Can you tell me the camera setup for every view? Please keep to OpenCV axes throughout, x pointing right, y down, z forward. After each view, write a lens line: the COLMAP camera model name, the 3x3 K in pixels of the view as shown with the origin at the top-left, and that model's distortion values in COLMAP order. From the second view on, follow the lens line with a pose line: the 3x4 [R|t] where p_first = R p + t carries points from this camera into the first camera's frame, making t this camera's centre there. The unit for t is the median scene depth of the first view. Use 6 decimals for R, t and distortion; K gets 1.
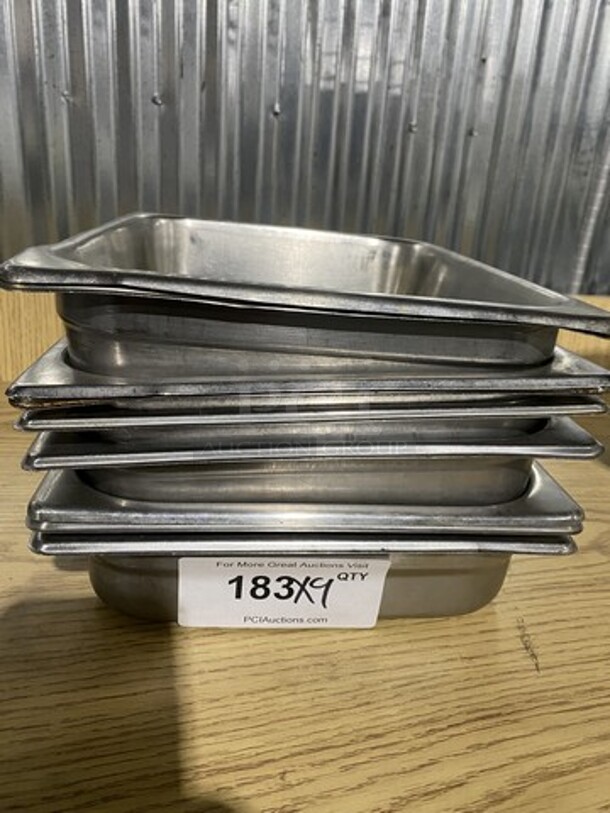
lens RADIAL K [[618.9, 0, 303.4], [0, 618.9, 406.5], [0, 0, 1]] dist [-0.002314, -0.004452]
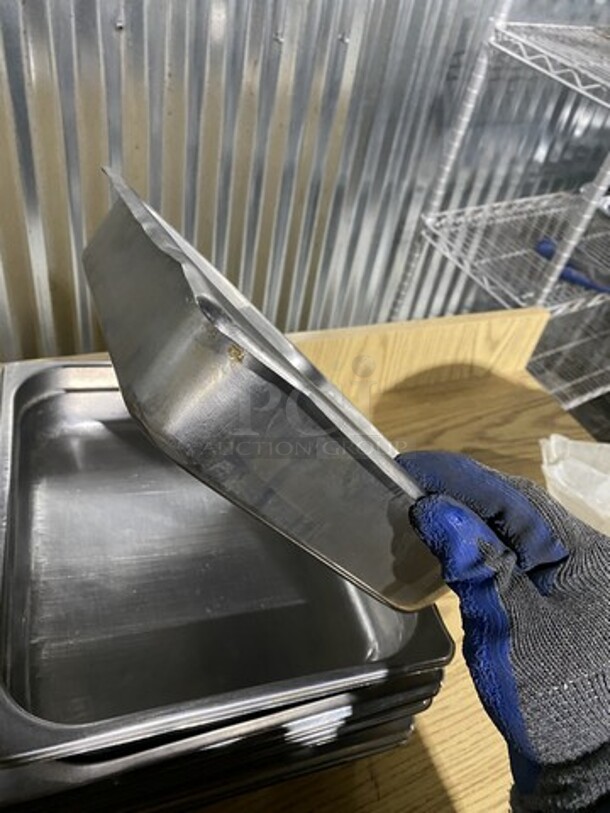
lens RADIAL K [[629.1, 0, 304.9], [0, 629.1, 407.4], [0, 0, 1]] dist [0.005571, 0.001624]
pose [[0.972724, -0.061772, 0.223590, -0.076304], [-0.021271, 0.936077, 0.351151, -0.988505], [-0.230989, -0.346329, 0.909231, -0.017895]]
